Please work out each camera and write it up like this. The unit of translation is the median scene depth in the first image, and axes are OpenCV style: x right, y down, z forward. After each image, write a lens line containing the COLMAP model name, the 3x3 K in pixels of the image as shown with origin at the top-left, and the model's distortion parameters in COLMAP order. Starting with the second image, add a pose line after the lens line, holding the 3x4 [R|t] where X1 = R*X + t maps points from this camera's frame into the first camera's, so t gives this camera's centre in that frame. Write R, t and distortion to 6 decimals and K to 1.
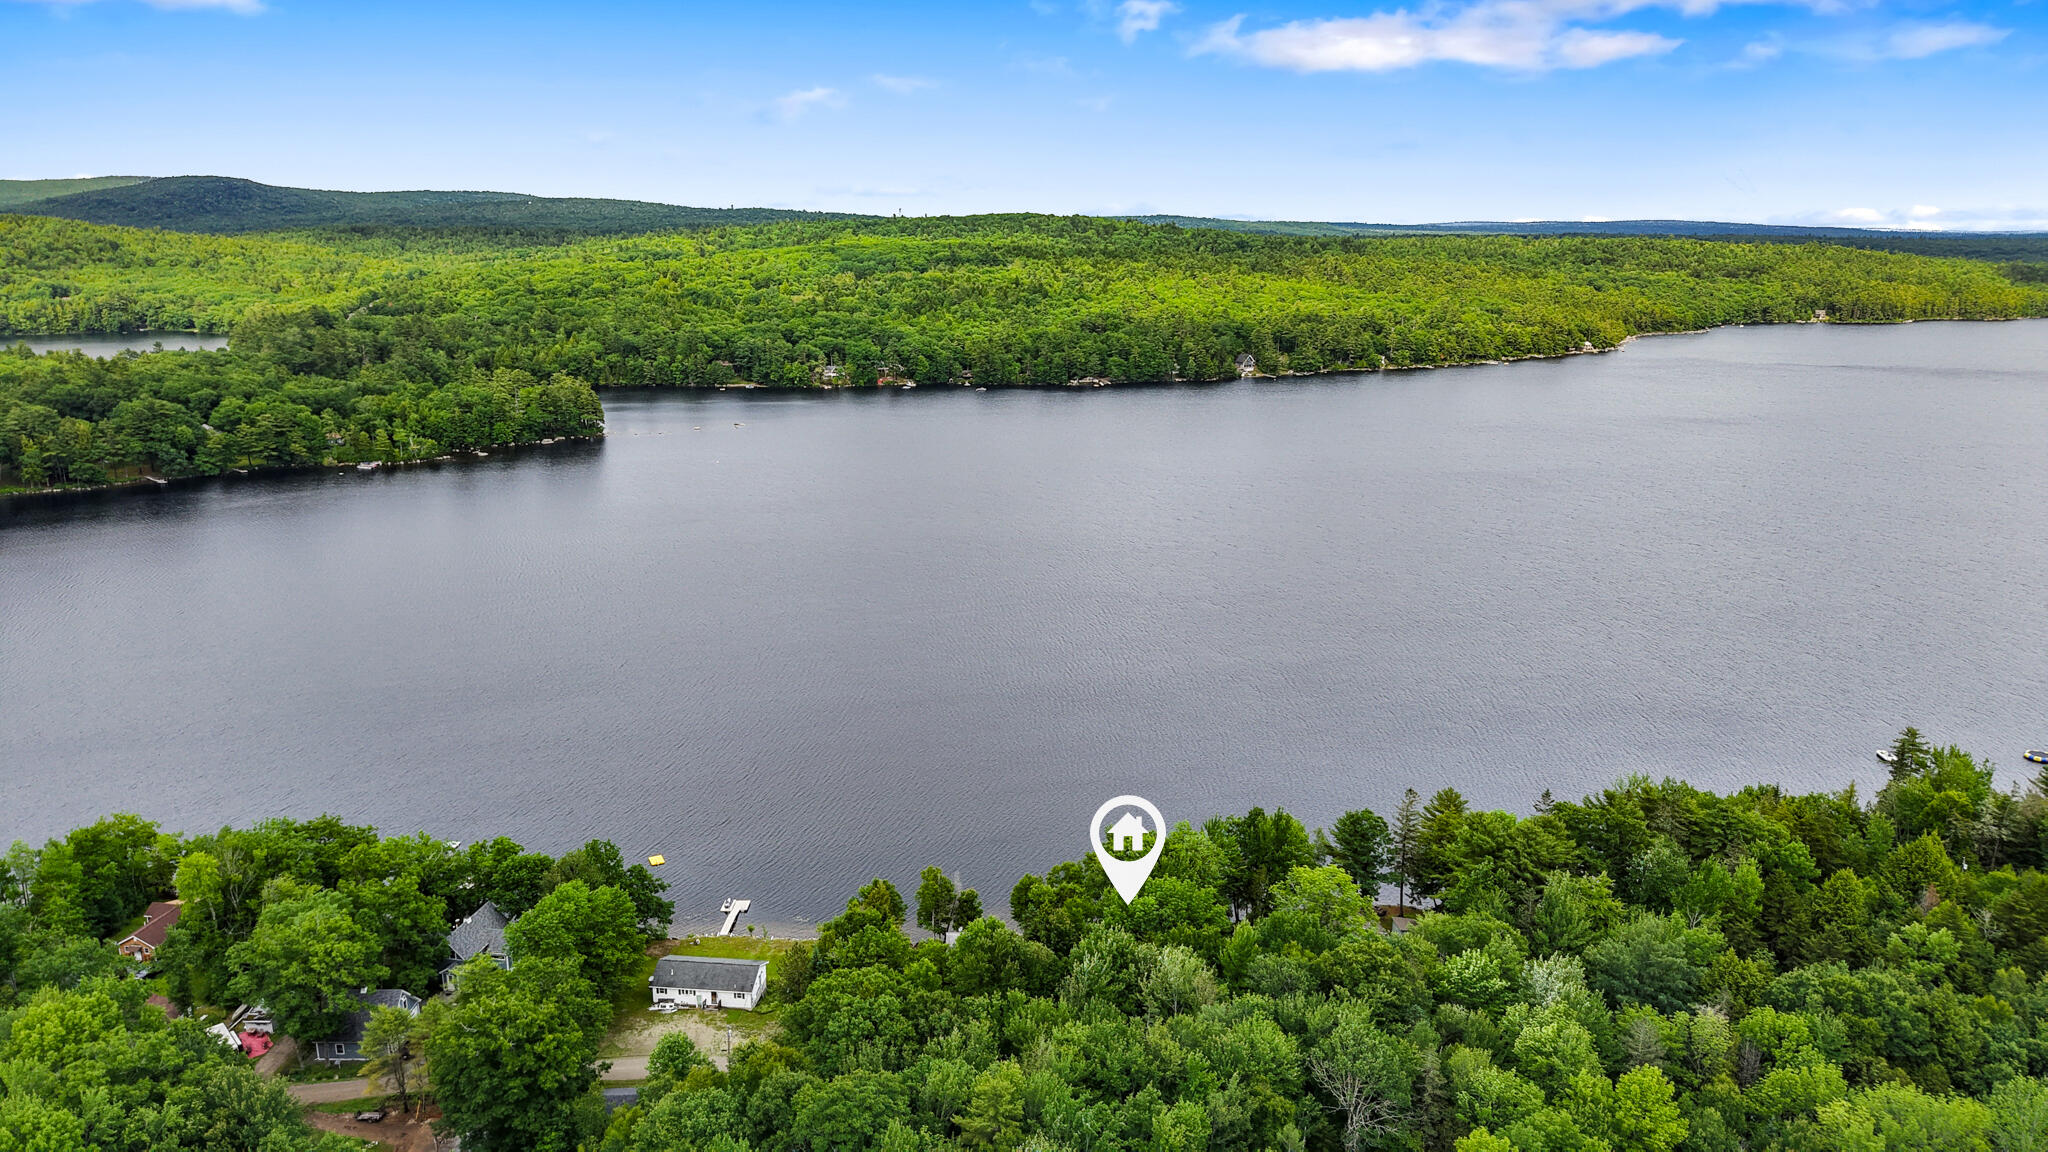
lens RADIAL K [[1307.6, 0, 1024.0], [0, 1307.6, 576.0], [0, 0, 1]] dist [0.029926, -0.022757]
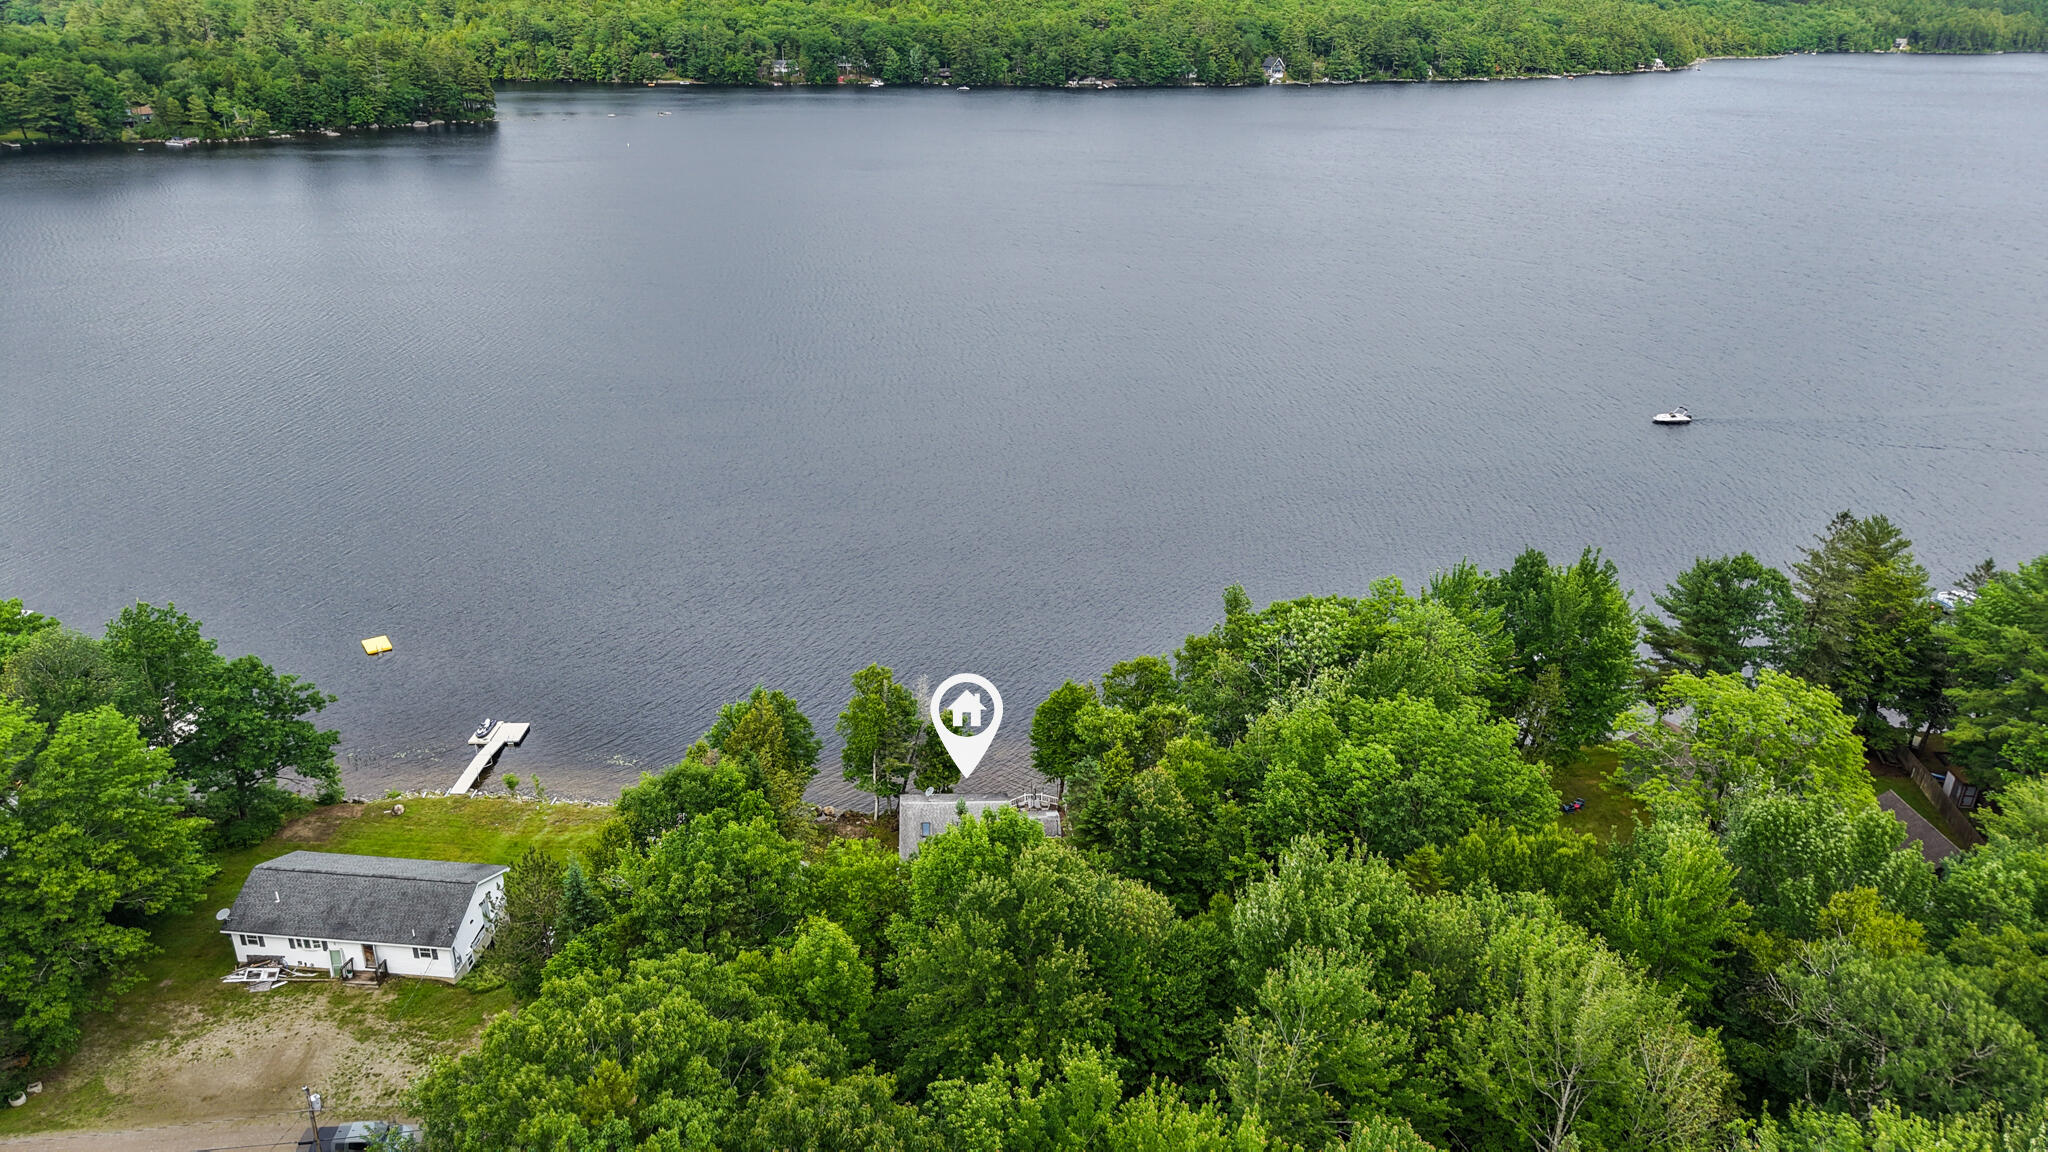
lens RADIAL K [[1307.6, 0, 1024.0], [0, 1307.6, 576.0], [0, 0, 1]] dist [0.029926, -0.022757]
pose [[0.999853, 0.005944, 0.016091, -0.004790], [-0.008539, 0.986027, 0.166368, 0.024218], [-0.014877, -0.166481, 0.985932, 0.117923]]
